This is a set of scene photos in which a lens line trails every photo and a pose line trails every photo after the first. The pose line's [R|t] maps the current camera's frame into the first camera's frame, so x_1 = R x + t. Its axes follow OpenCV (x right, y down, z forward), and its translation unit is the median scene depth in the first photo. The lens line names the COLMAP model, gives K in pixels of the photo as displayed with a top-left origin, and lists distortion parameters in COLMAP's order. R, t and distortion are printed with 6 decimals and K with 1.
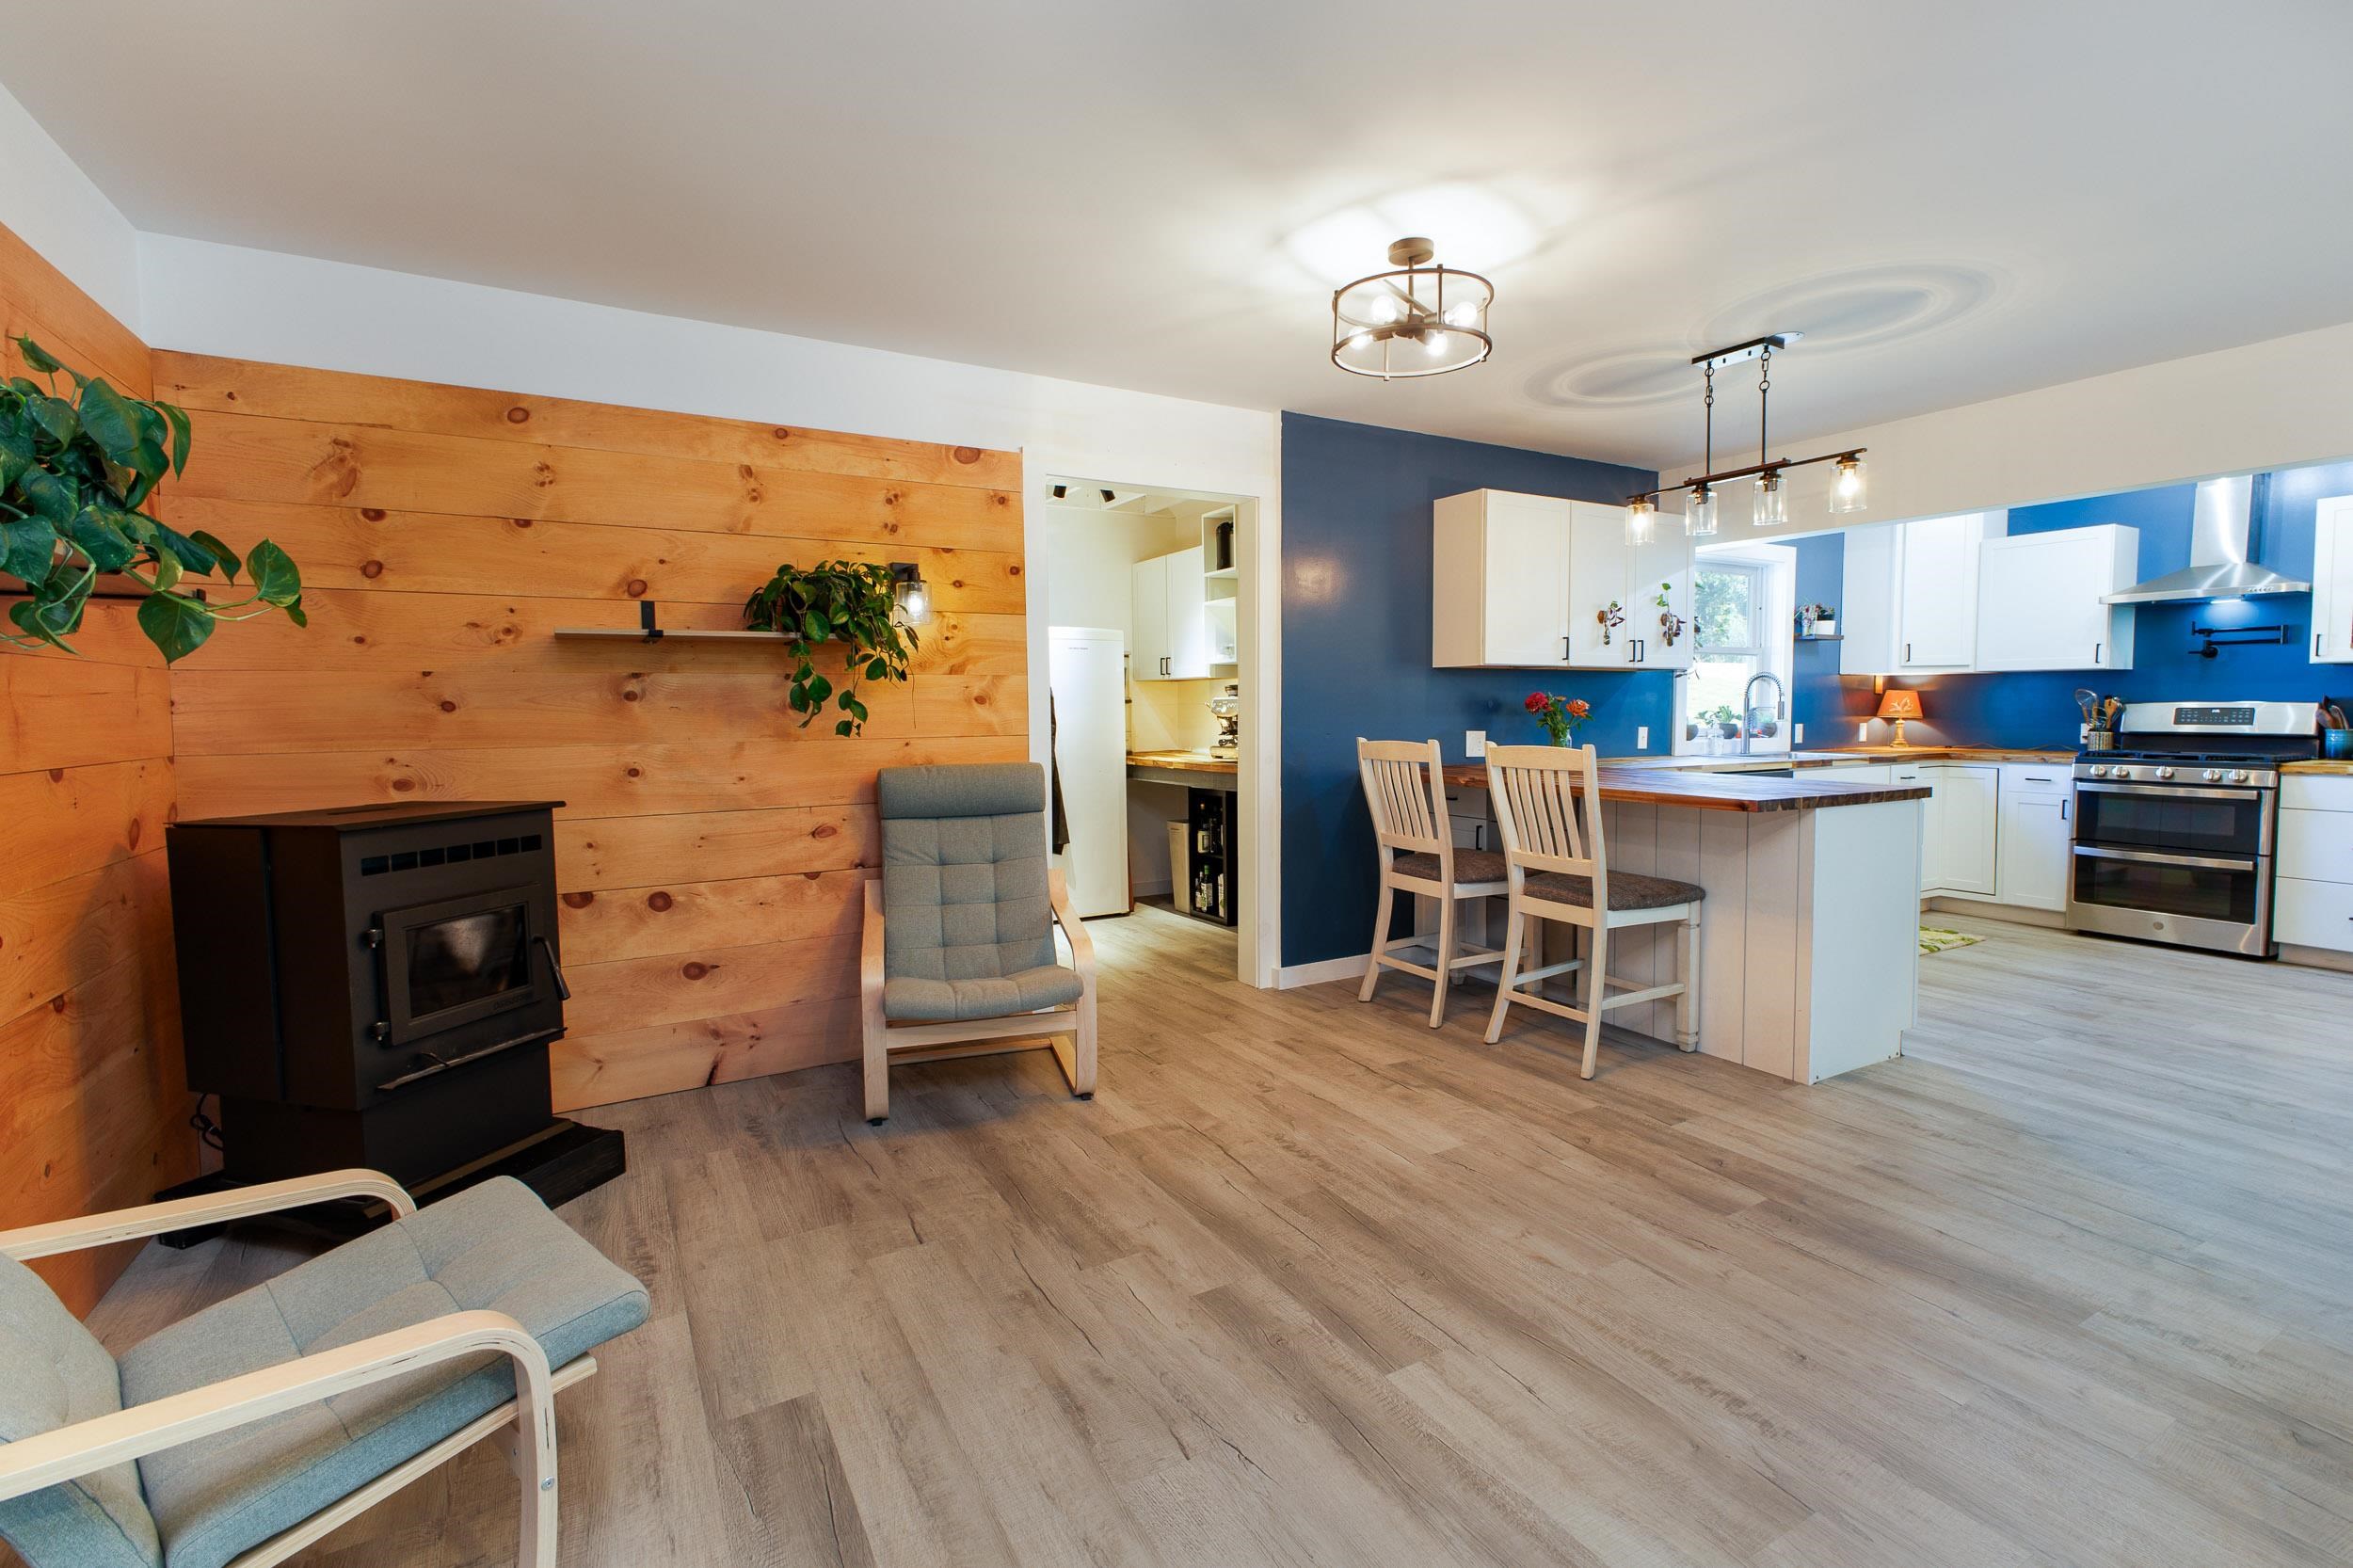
lens RADIAL K [[1065.8, 0, 1196.5], [0, 1065.8, 757.6], [0, 0, 1]] dist [0.013087, -0.002341]
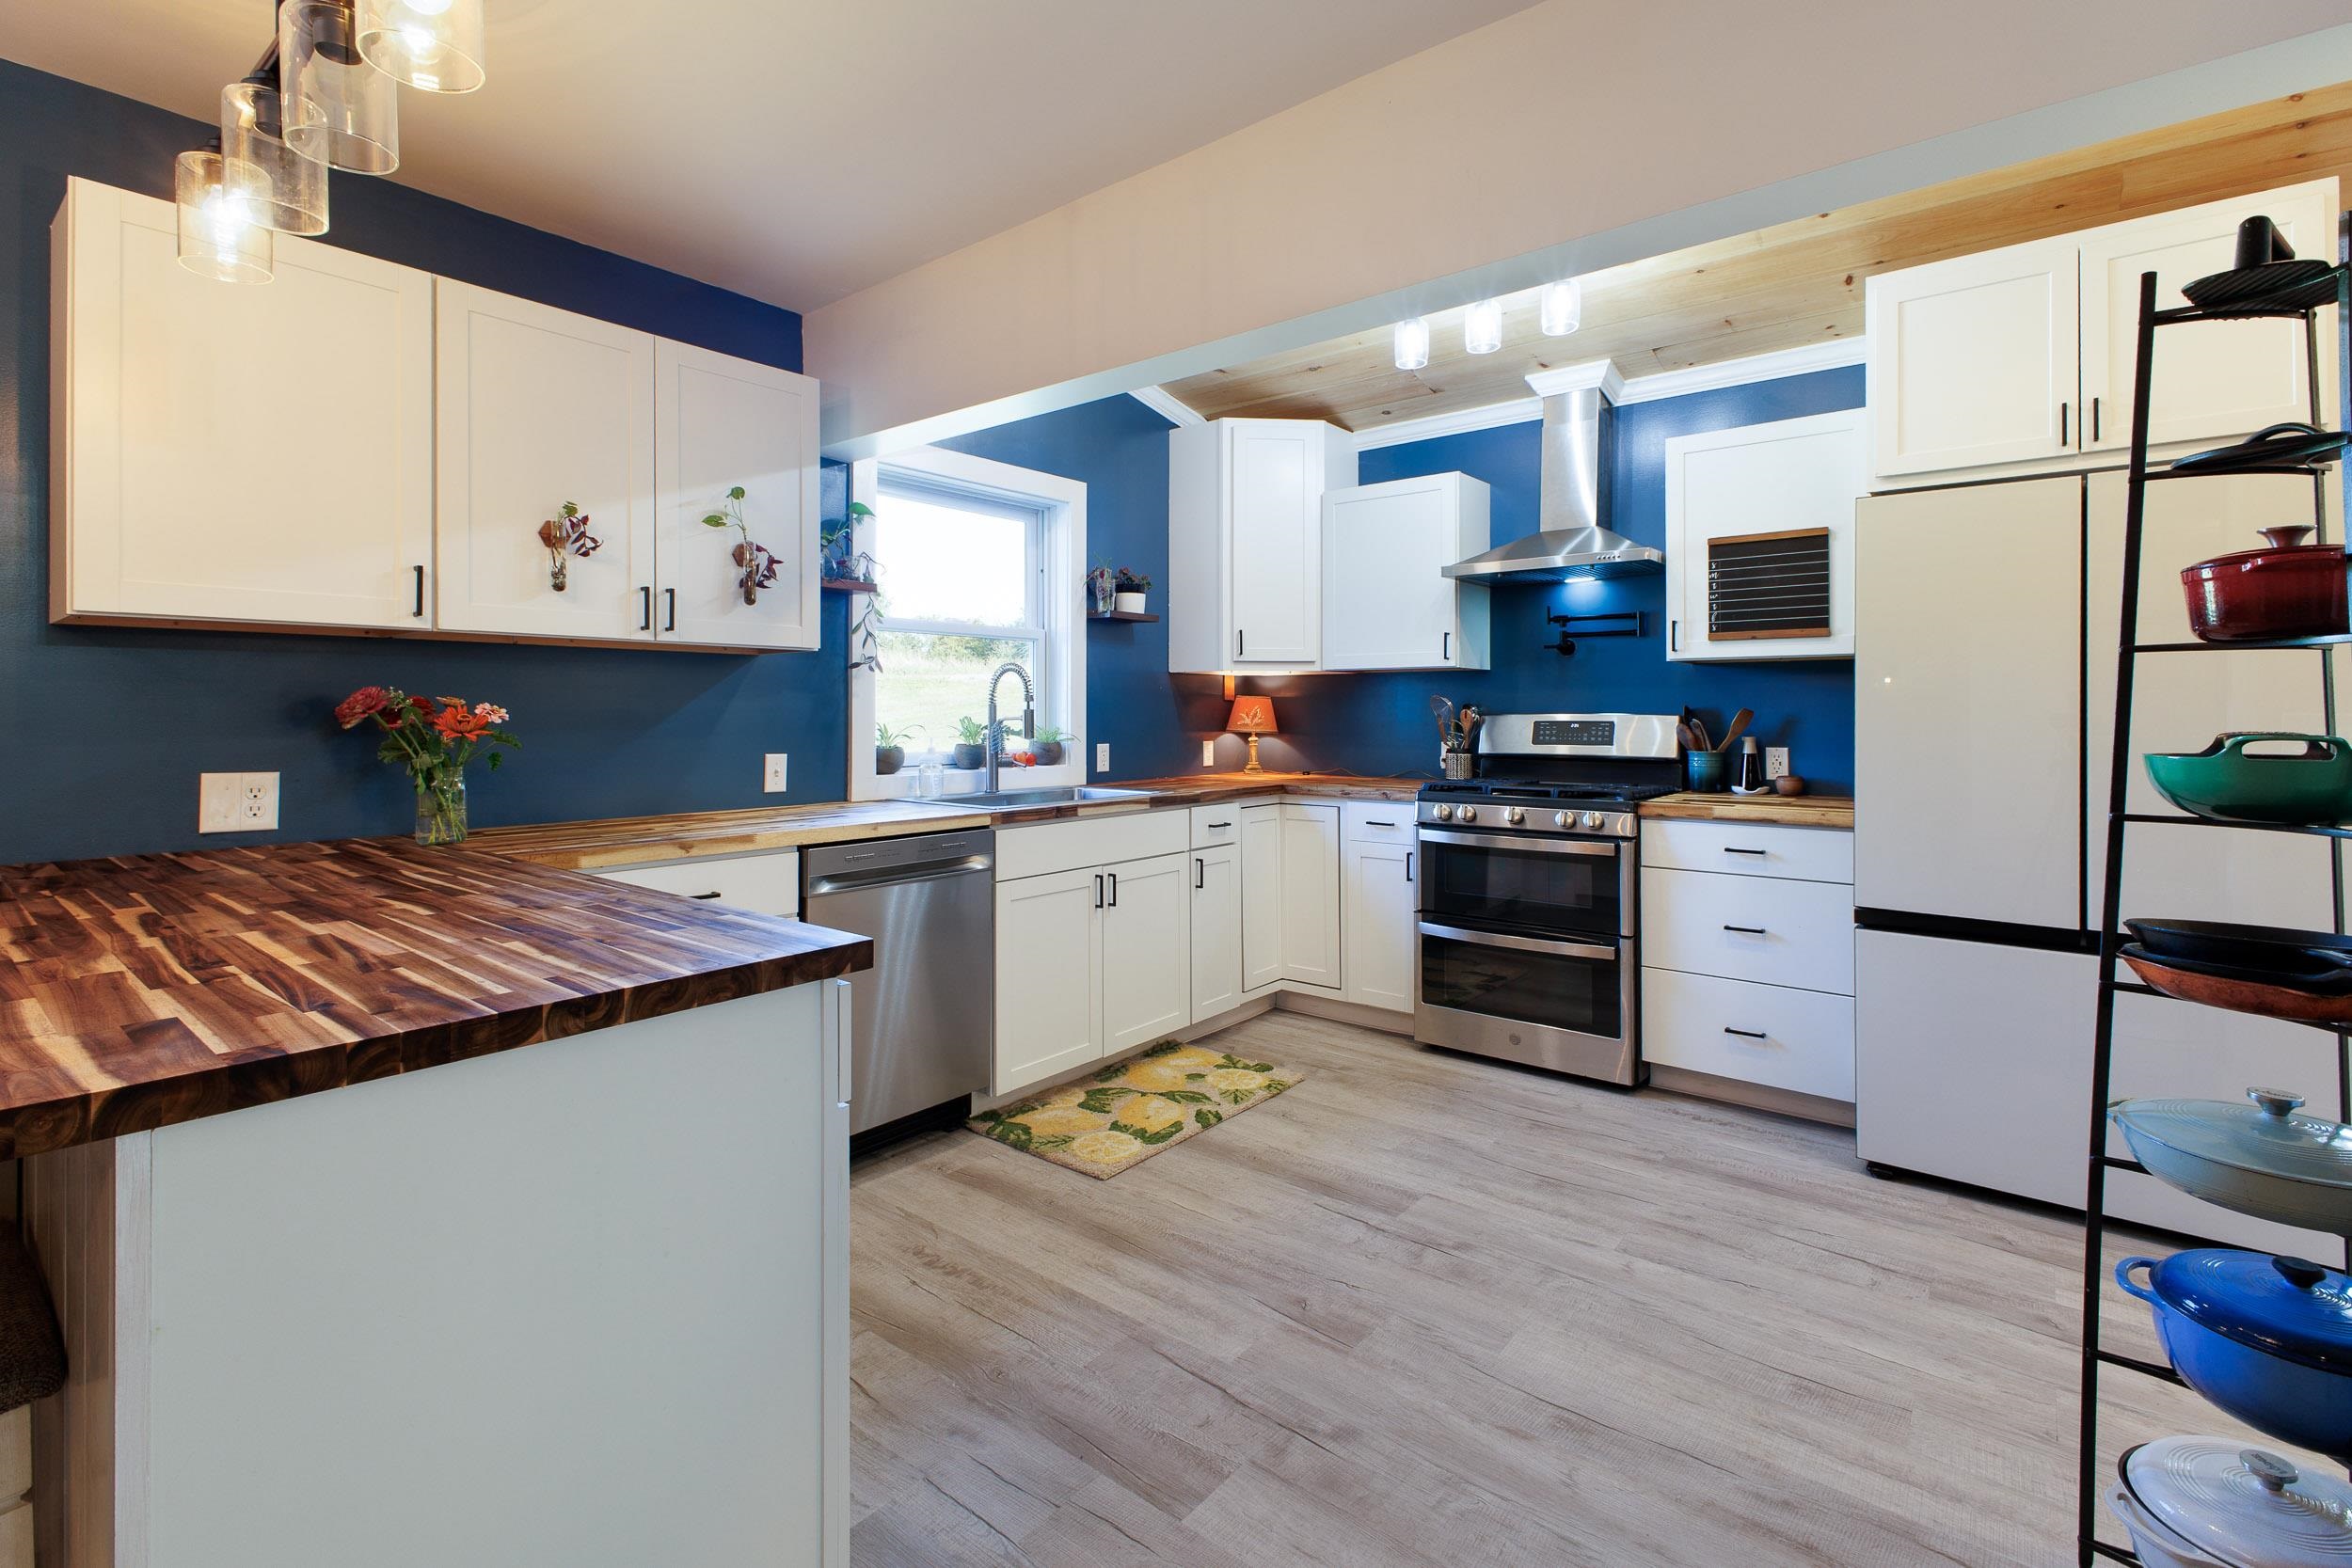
lens RADIAL K [[1065.2, 0, 1177.3], [0, 1065.2, 698.8], [0, 0, 1]] dist [0.013087, -0.002341]
pose [[0.936519, 0.008634, 0.350511, 0.485547], [0.013074, 0.998142, -0.059520, -0.024449], [-0.350374, 0.060324, 0.934665, 0.456469]]
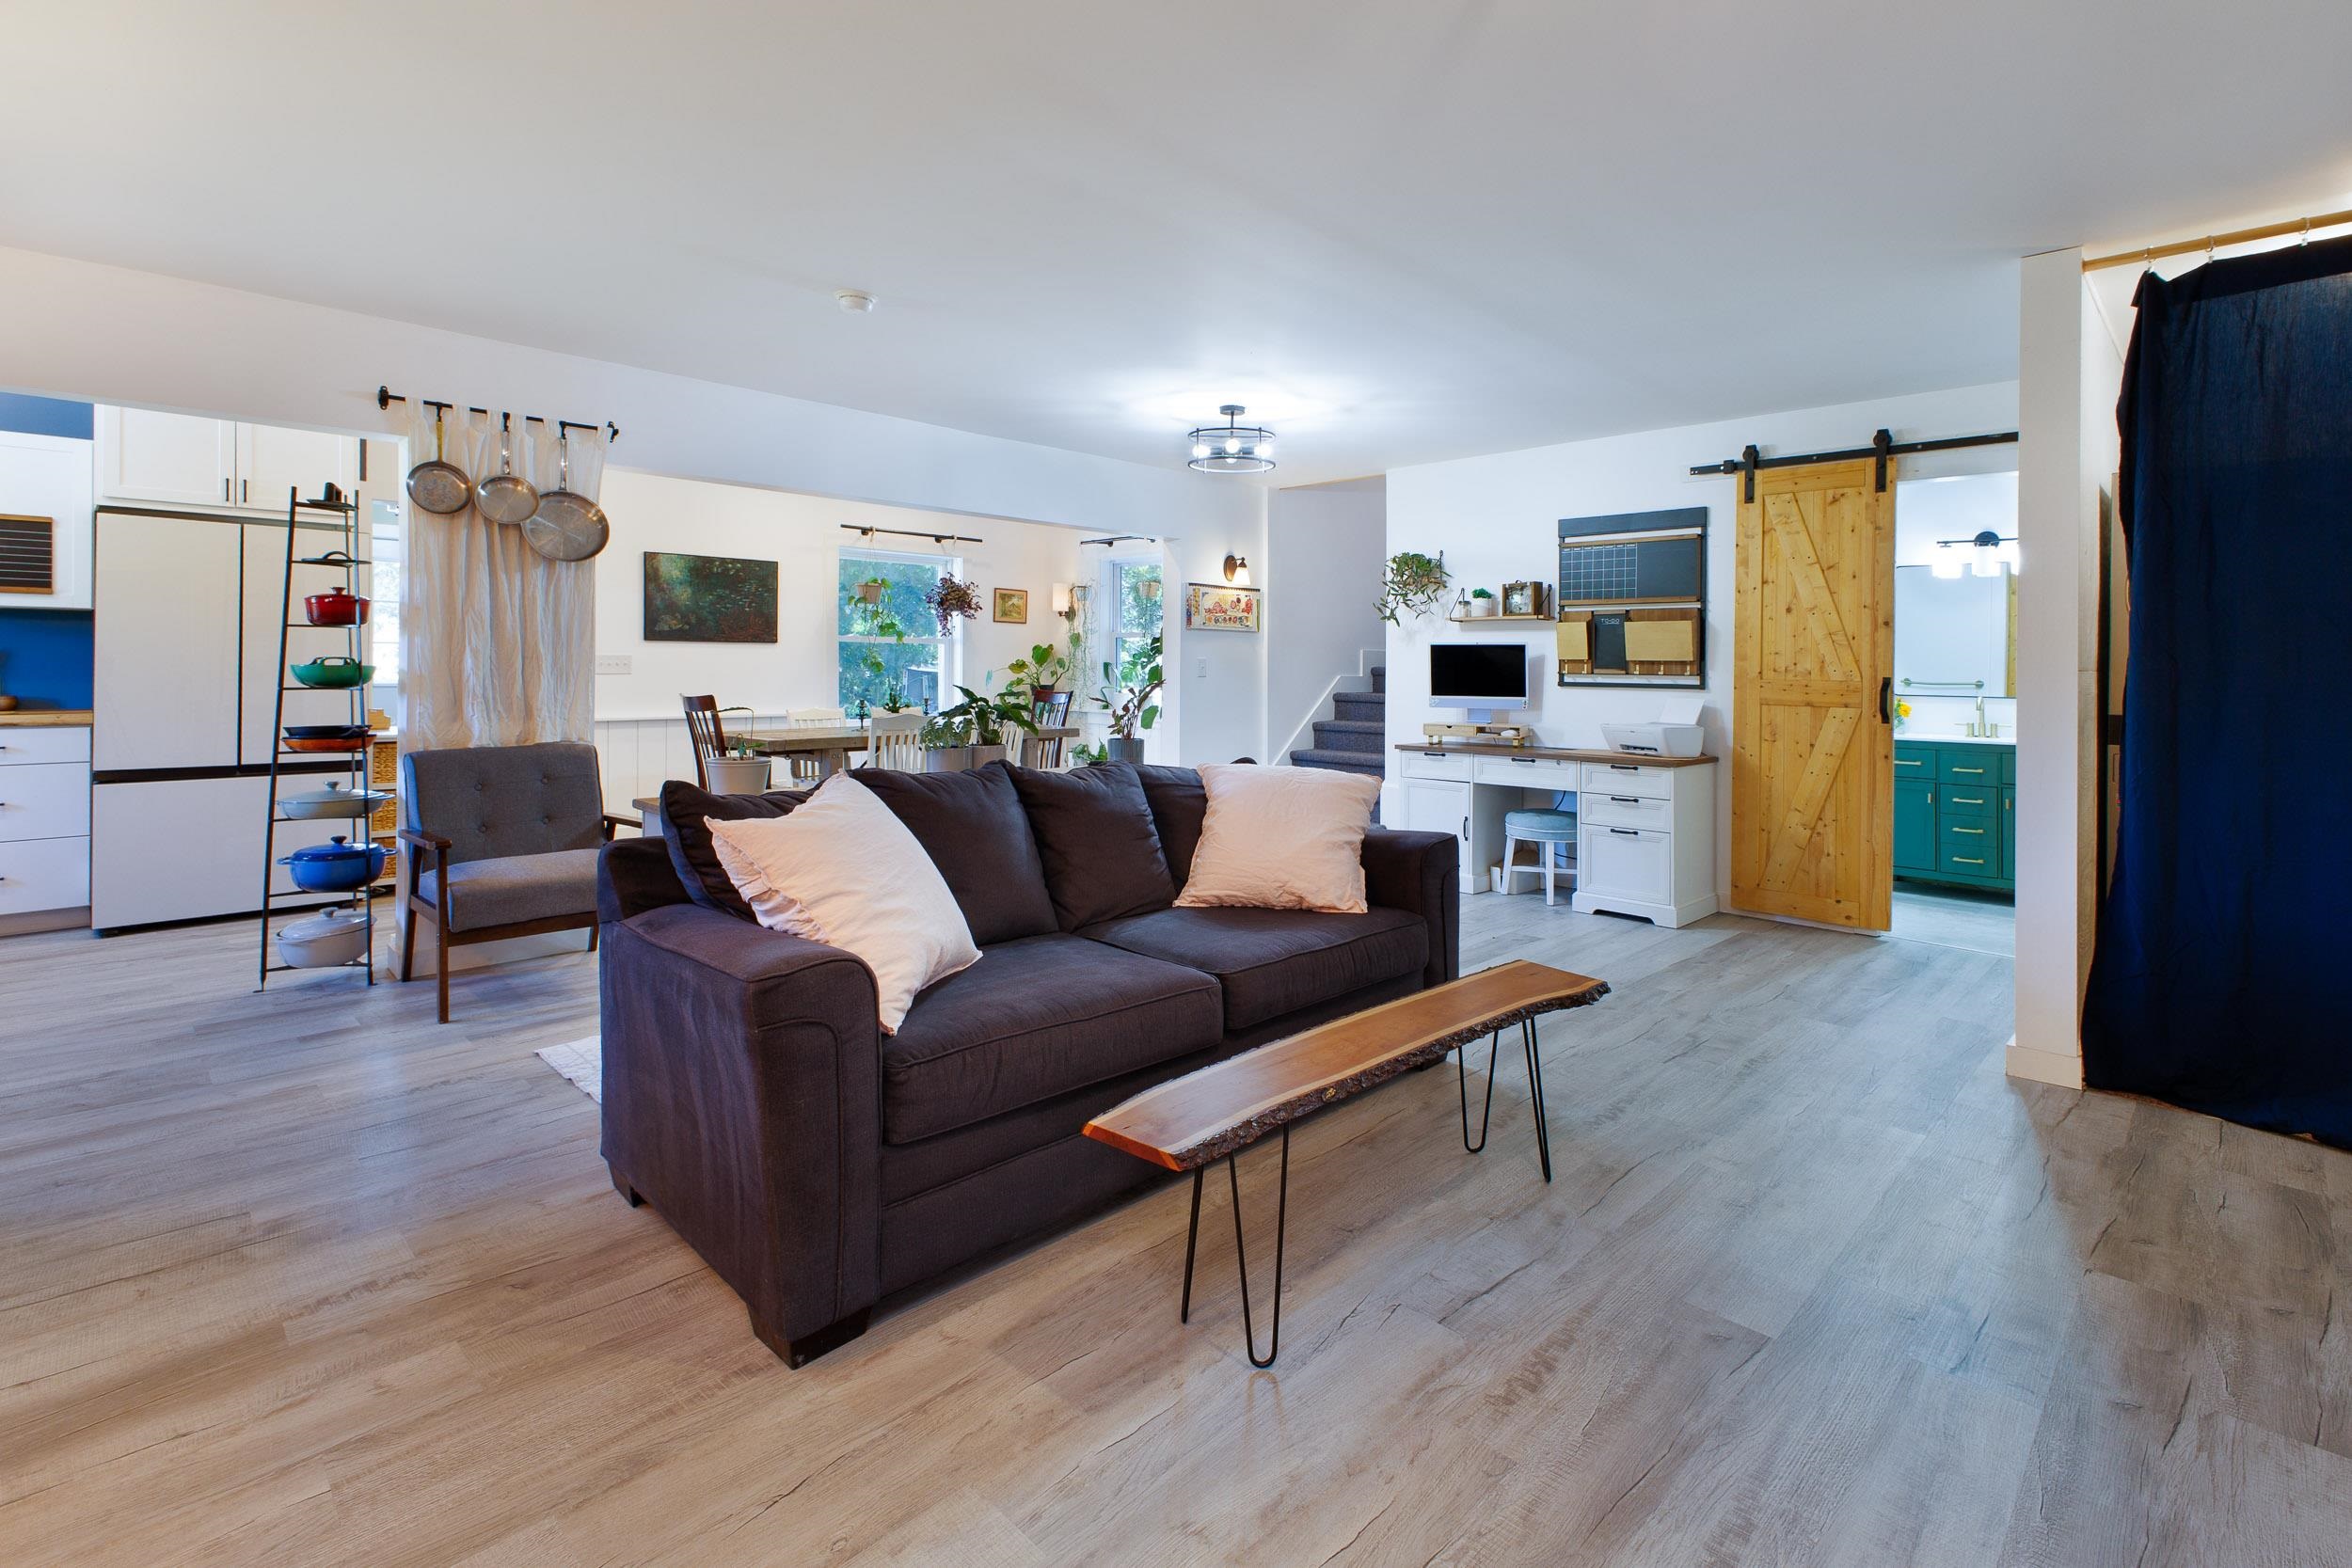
lens RADIAL K [[1065.2, 0, 1182.1], [0, 1065.2, 687.9], [0, 0, 1]] dist [0.013087, -0.002341]
pose [[-0.253207, -0.020887, 0.967187, -0.092037], [0.038363, 0.998764, 0.031612, -0.006355], [-0.966651, 0.045108, -0.252093, 0.207078]]
